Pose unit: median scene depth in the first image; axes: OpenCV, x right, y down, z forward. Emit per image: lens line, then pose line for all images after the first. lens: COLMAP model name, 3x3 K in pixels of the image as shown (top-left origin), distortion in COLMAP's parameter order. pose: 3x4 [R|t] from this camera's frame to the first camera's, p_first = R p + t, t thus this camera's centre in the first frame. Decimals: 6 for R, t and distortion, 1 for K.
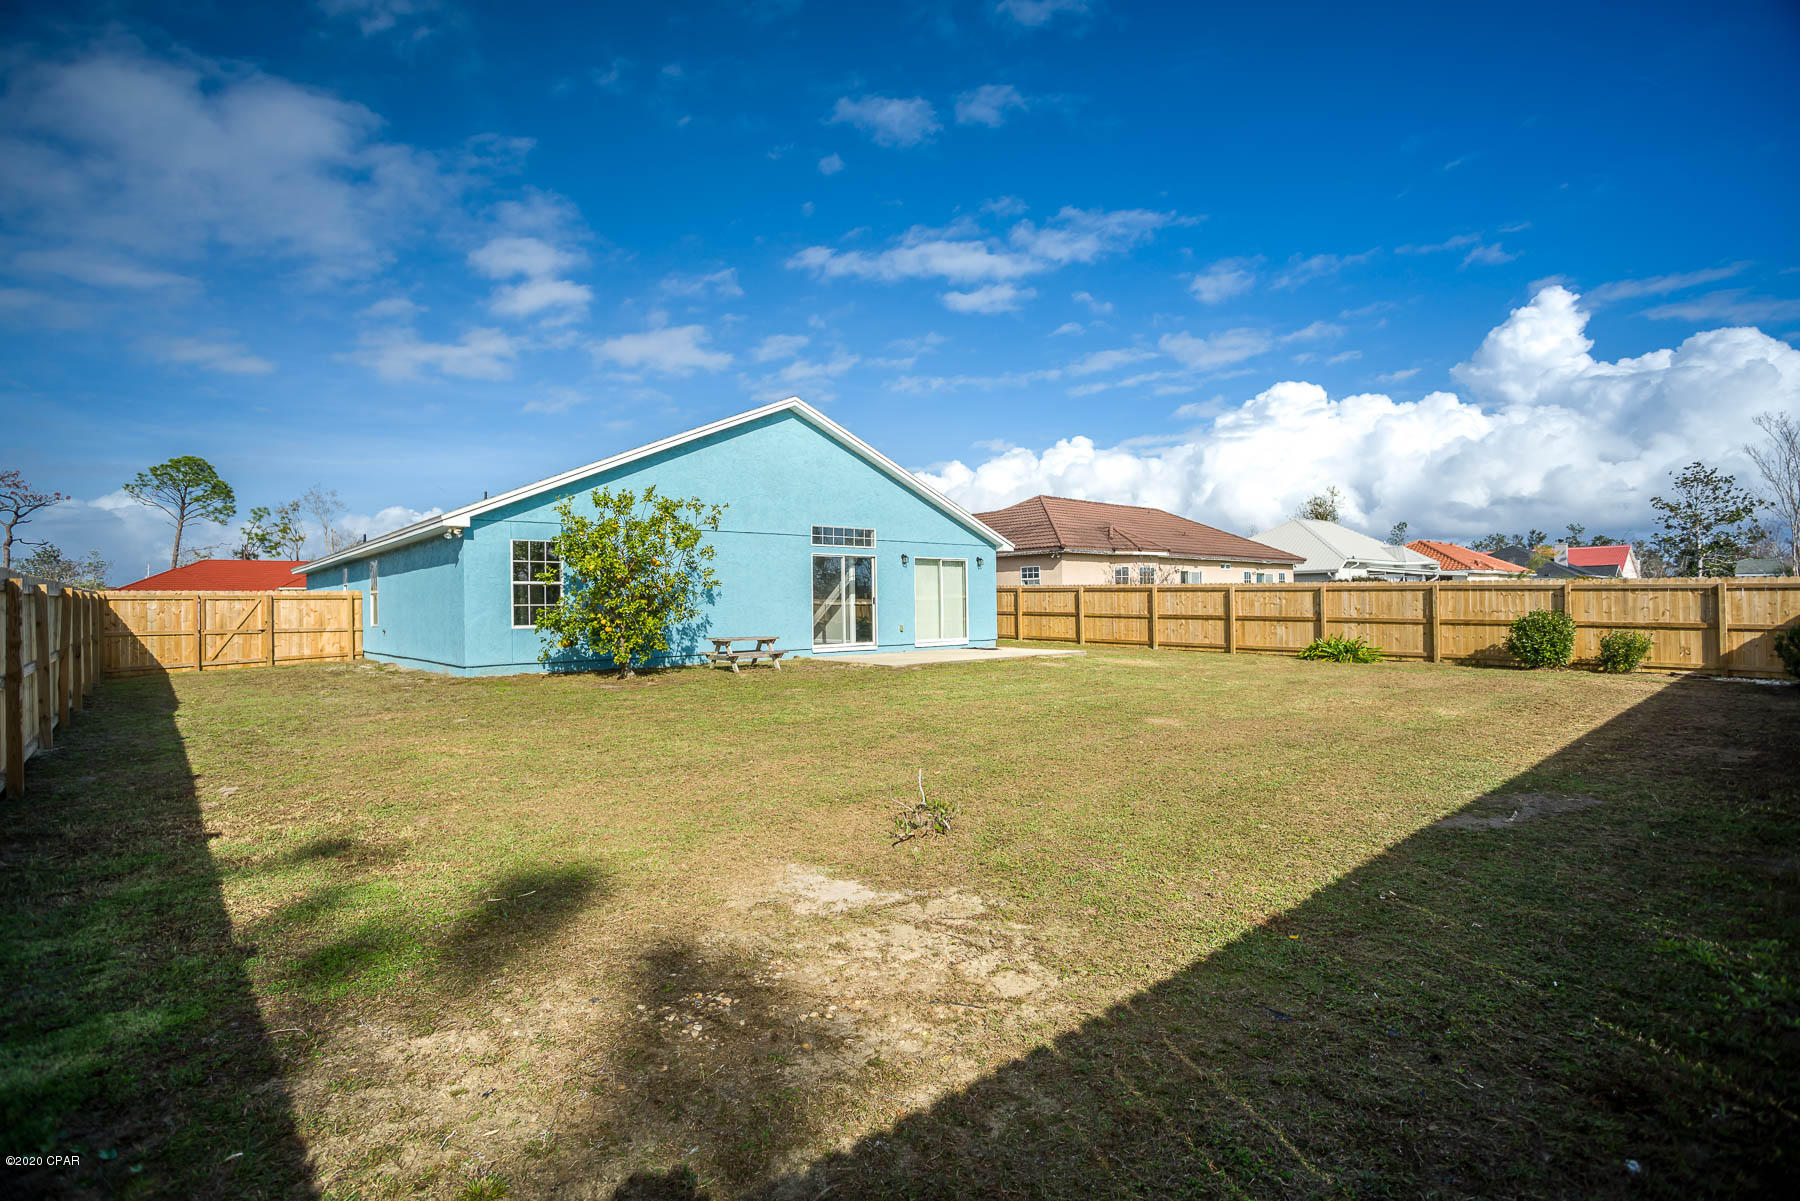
lens RADIAL K [[896.6, 0, 906.7], [0, 896.6, 602.2], [0, 0, 1]] dist [0.000346, 0.000168]
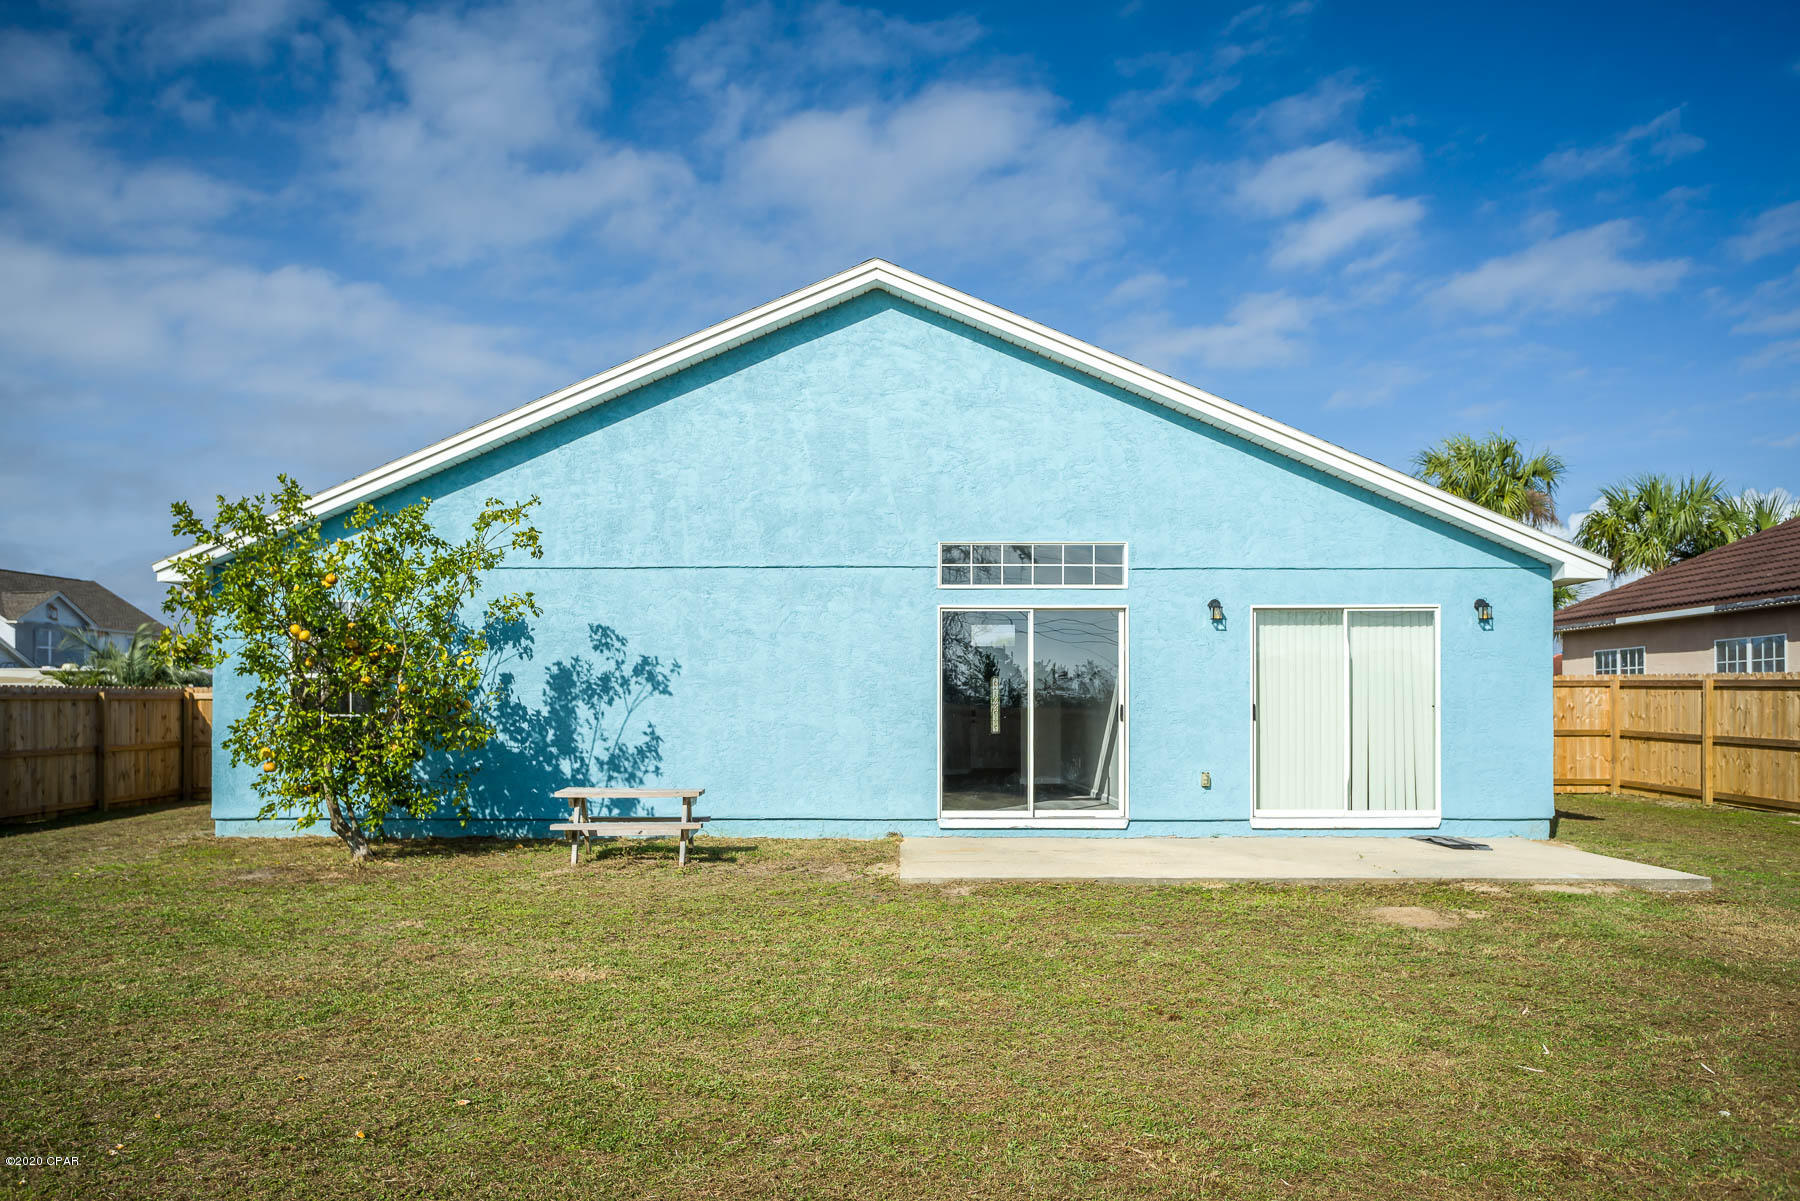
lens RADIAL K [[1388.6, 0, 857.2], [0, 1388.6, 691.3], [0, 0, 1]] dist [-0.028939, 0.009154]
pose [[0.729192, 0.004717, -0.684293, 0.325011], [-0.008240, 0.999964, -0.001888, -0.009790], [0.684259, 0.007016, 0.729205, 0.452099]]
